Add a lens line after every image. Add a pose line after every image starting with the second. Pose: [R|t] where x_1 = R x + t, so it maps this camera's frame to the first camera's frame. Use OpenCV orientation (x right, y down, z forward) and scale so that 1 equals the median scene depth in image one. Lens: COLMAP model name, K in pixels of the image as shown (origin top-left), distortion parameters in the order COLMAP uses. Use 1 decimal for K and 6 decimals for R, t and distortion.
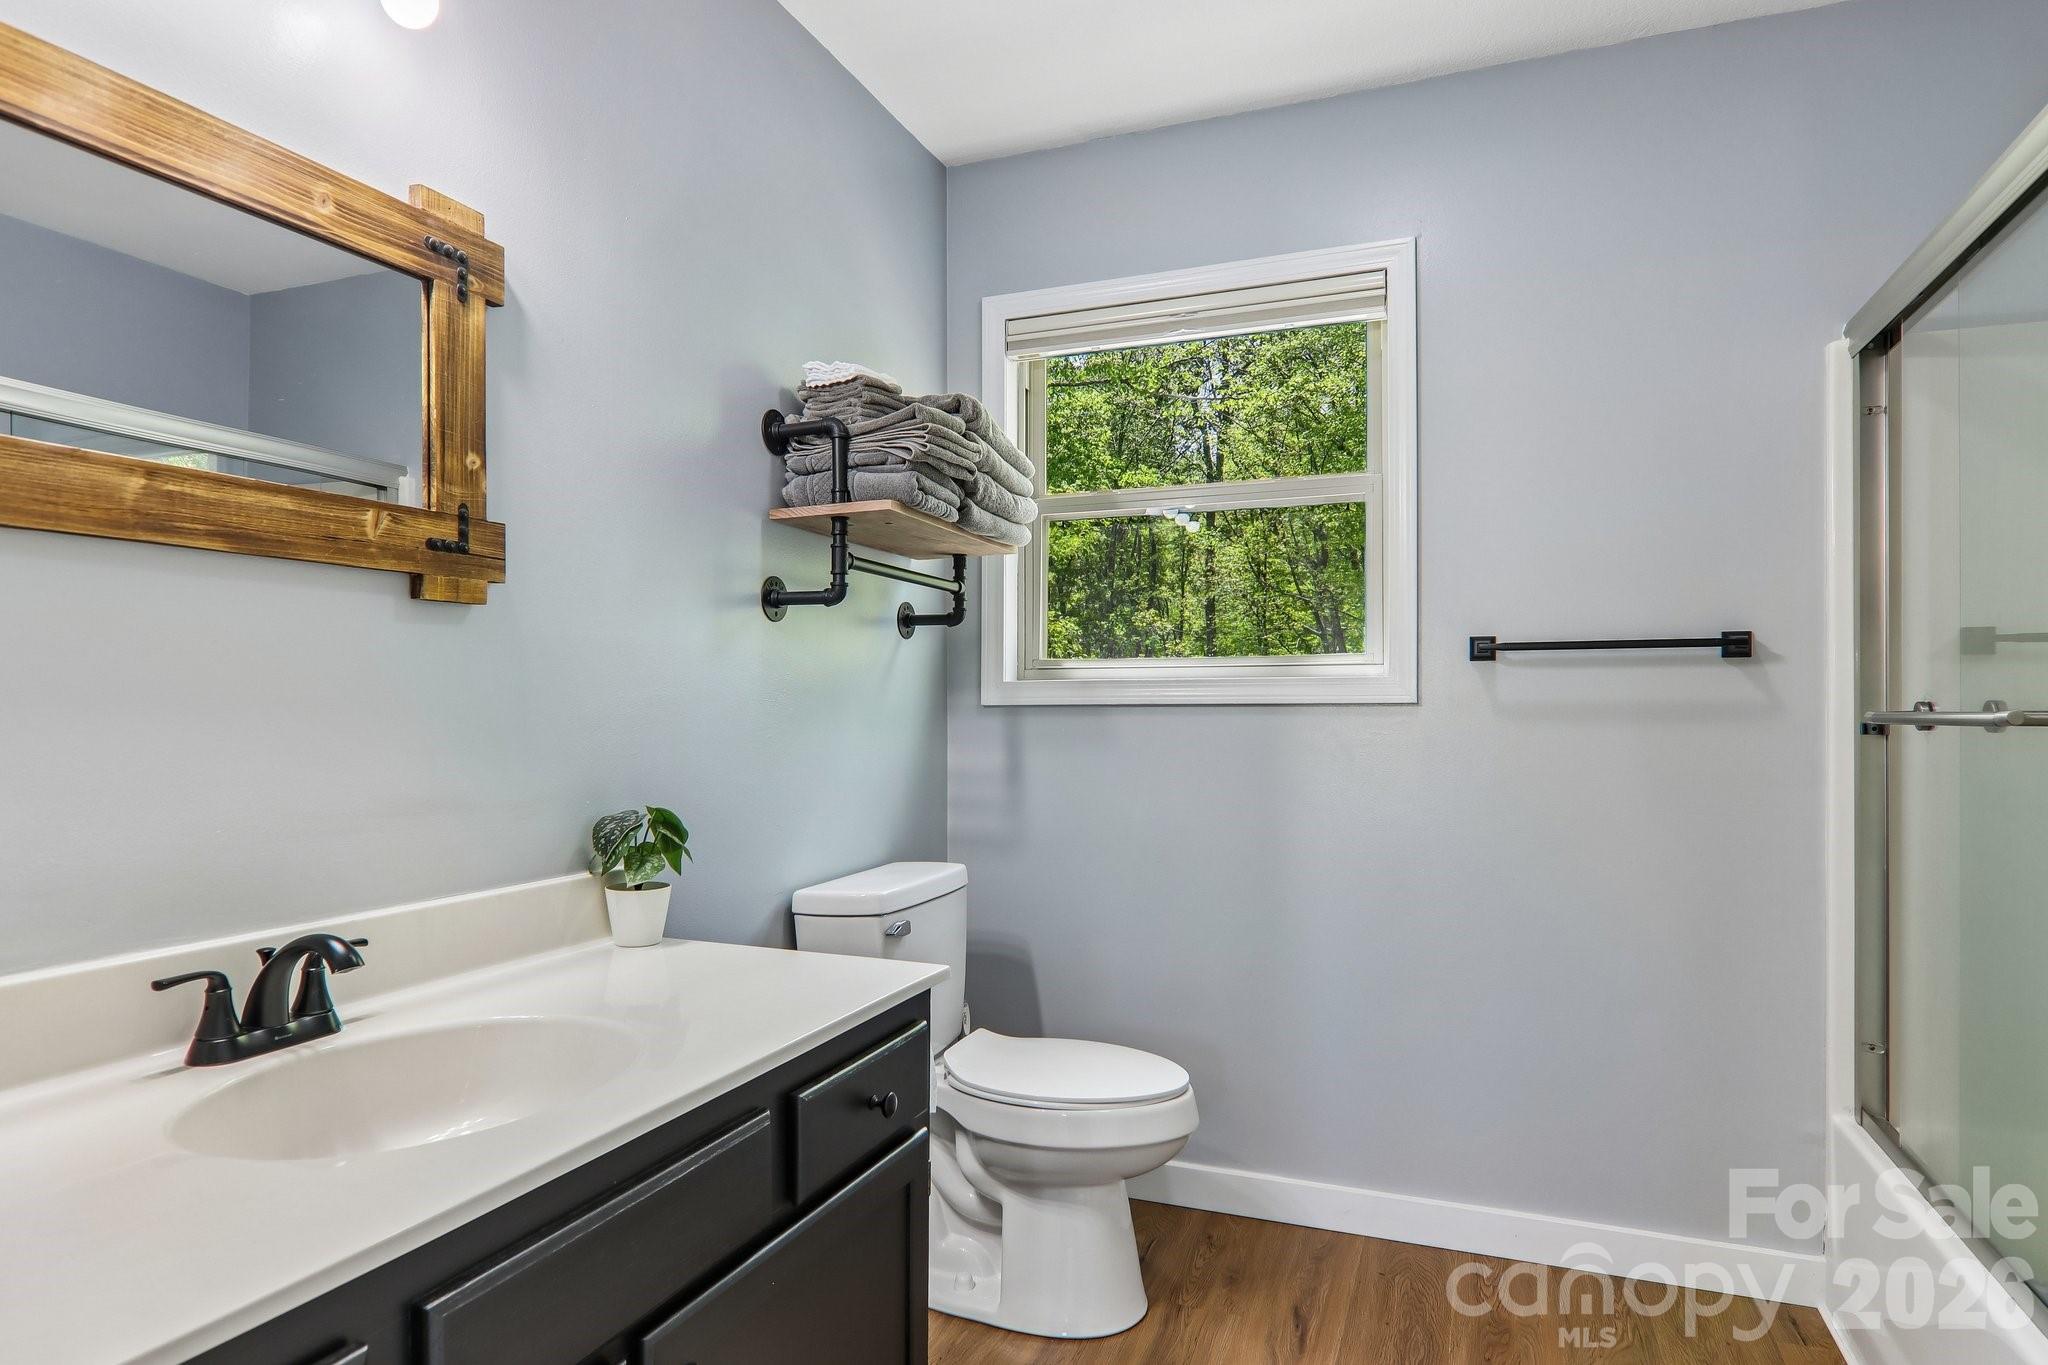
lens RADIAL K [[1151.3, 0, 1023.0], [0, 1151.3, 684.1], [0, 0, 1]] dist [0.006102, -0.014846]
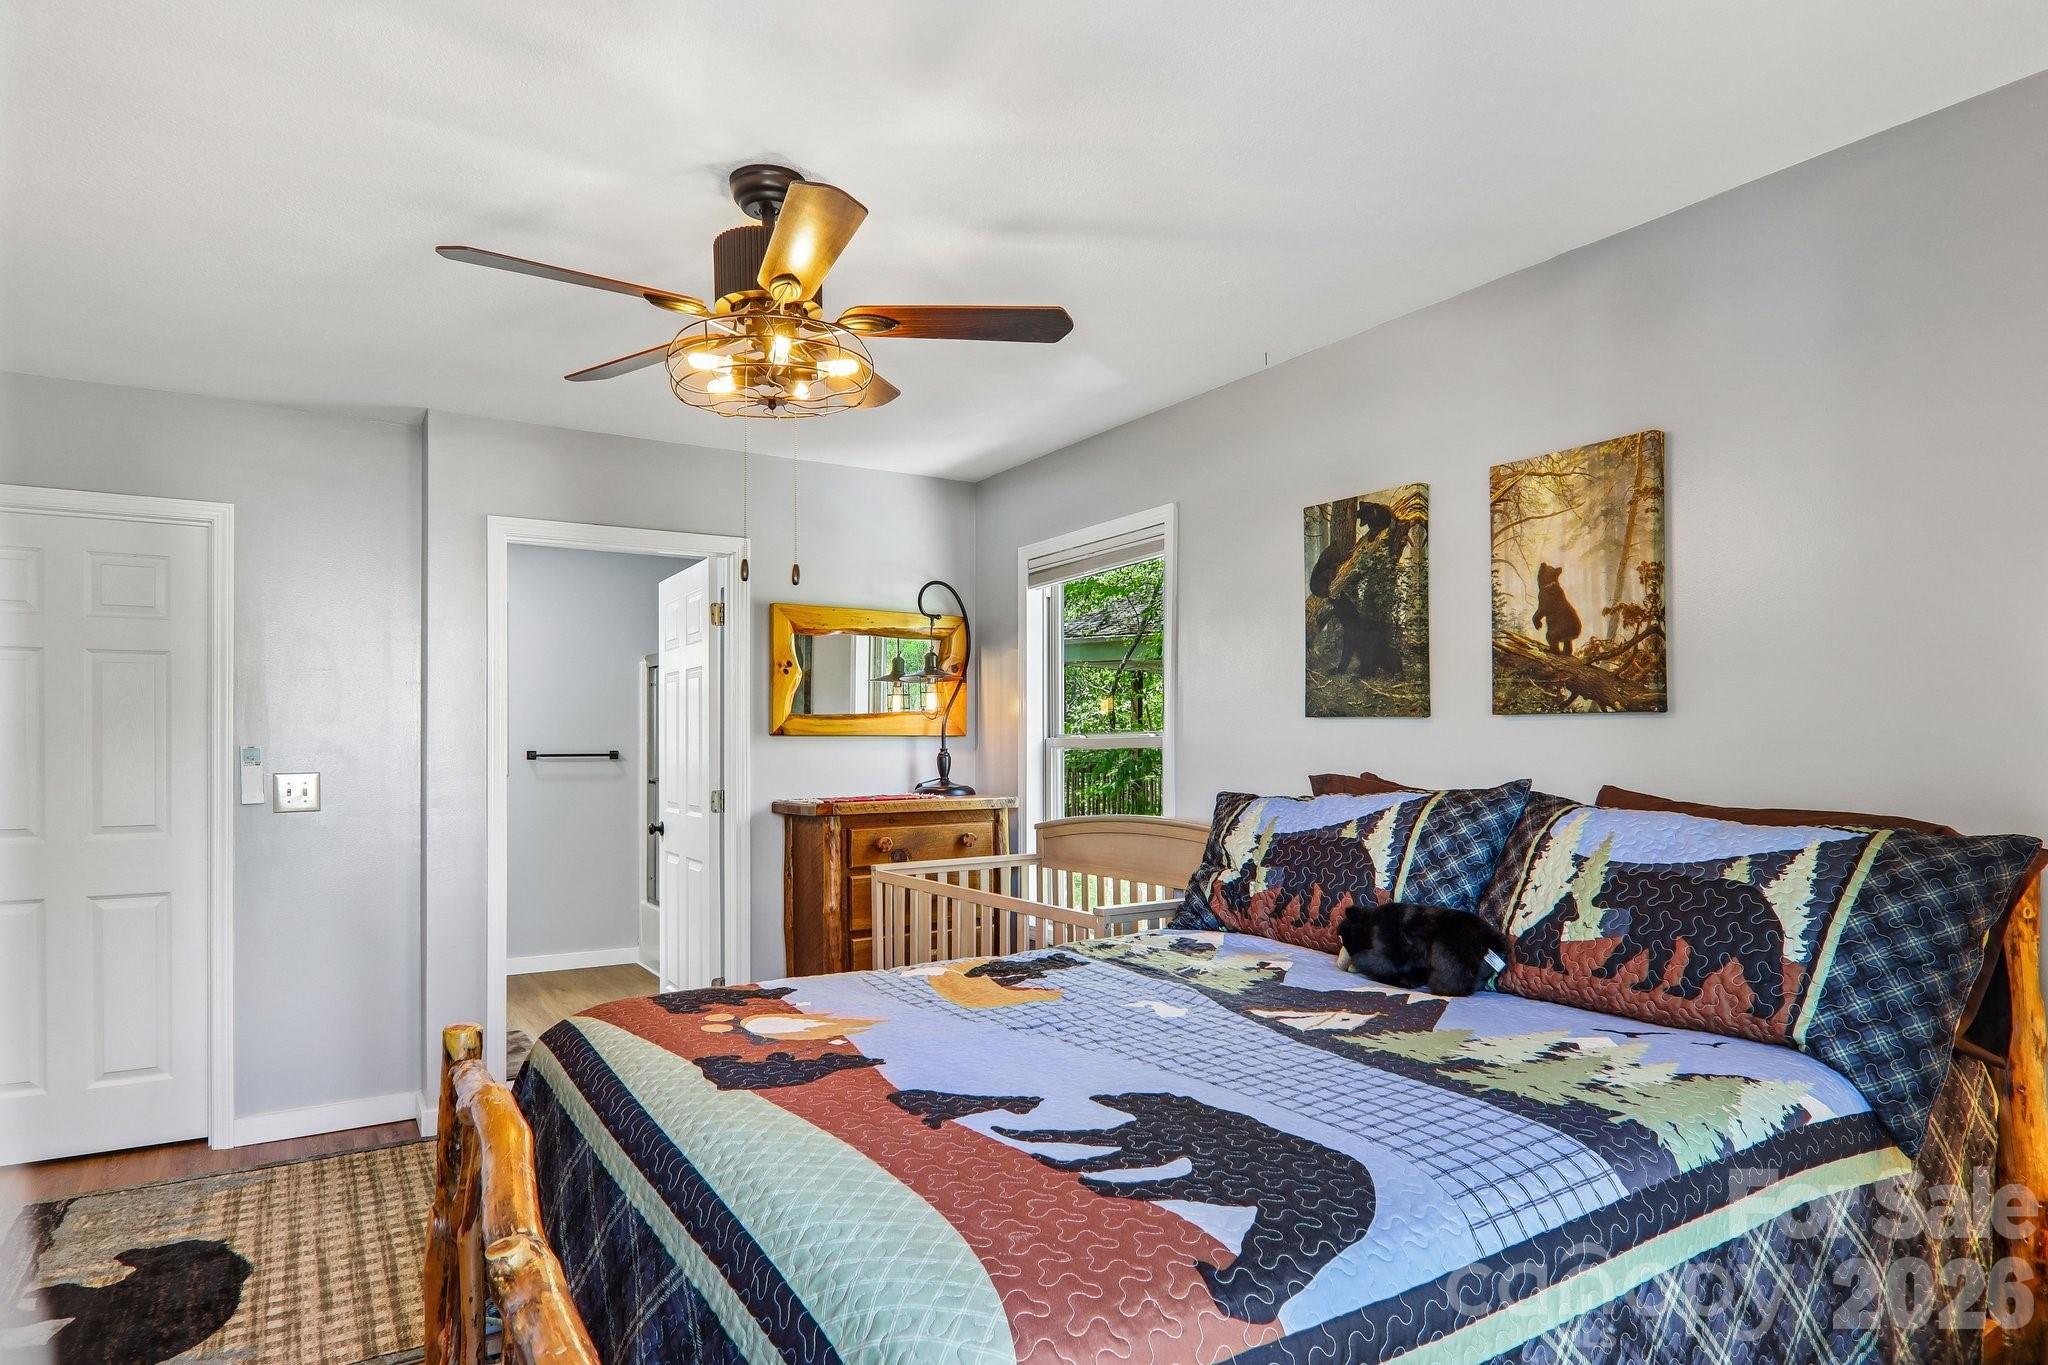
lens RADIAL K [[1151.3, 0, 1036.0], [0, 1151.3, 751.3], [0, 0, 1]] dist [0.006102, -0.014846]
pose [[0.585798, 0.007229, 0.810425, -1.221320], [-0.004676, 0.999974, -0.005540, -0.033351], [-0.810444, -0.000544, 0.585816, -1.726210]]
